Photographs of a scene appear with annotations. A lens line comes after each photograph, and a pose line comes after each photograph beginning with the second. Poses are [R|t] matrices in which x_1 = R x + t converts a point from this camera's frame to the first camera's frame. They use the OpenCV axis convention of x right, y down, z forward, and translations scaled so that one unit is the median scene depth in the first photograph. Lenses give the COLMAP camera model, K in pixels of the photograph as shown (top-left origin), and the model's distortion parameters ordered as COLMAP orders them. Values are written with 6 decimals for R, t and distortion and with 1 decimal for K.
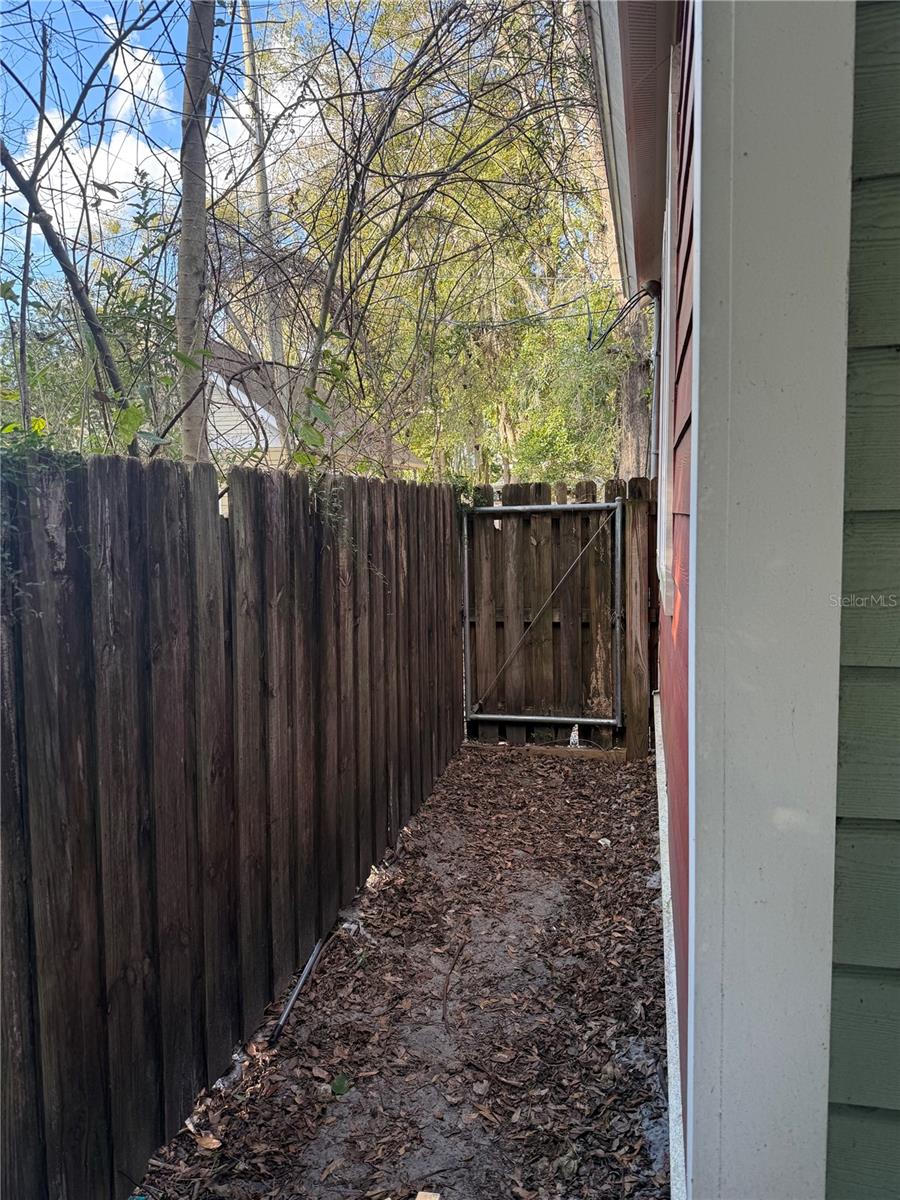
lens RADIAL K [[850.1, 0, 451.6], [0, 850.1, 598.0], [0, 0, 1]] dist [-0.007450, -0.005929]
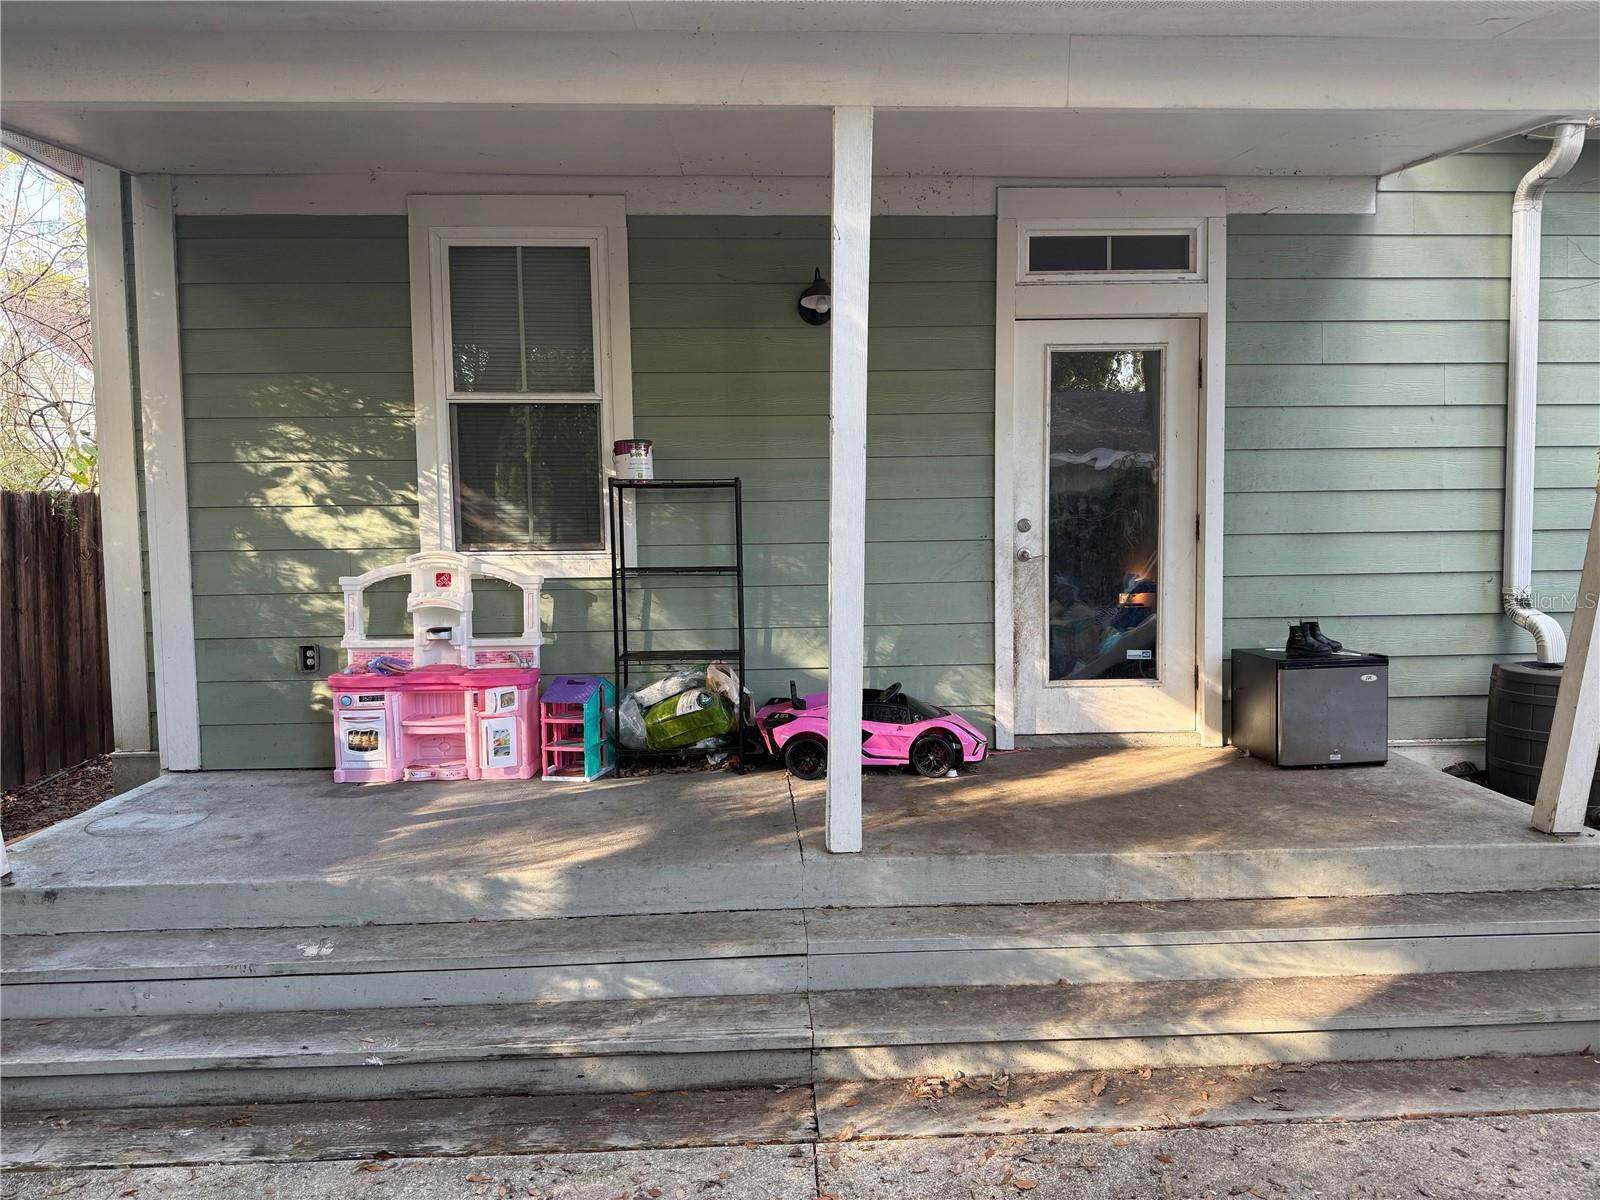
lens RADIAL K [[1133.5, 0, 797.4], [0, 1133.5, 599.7], [0, 0, 1]] dist [-0.007450, -0.005929]
pose [[0.961610, -0.017710, 0.273849, 0.687758], [0.029330, 0.998832, -0.038396, 0.214807], [-0.272849, 0.044954, 0.961006, -1.688547]]
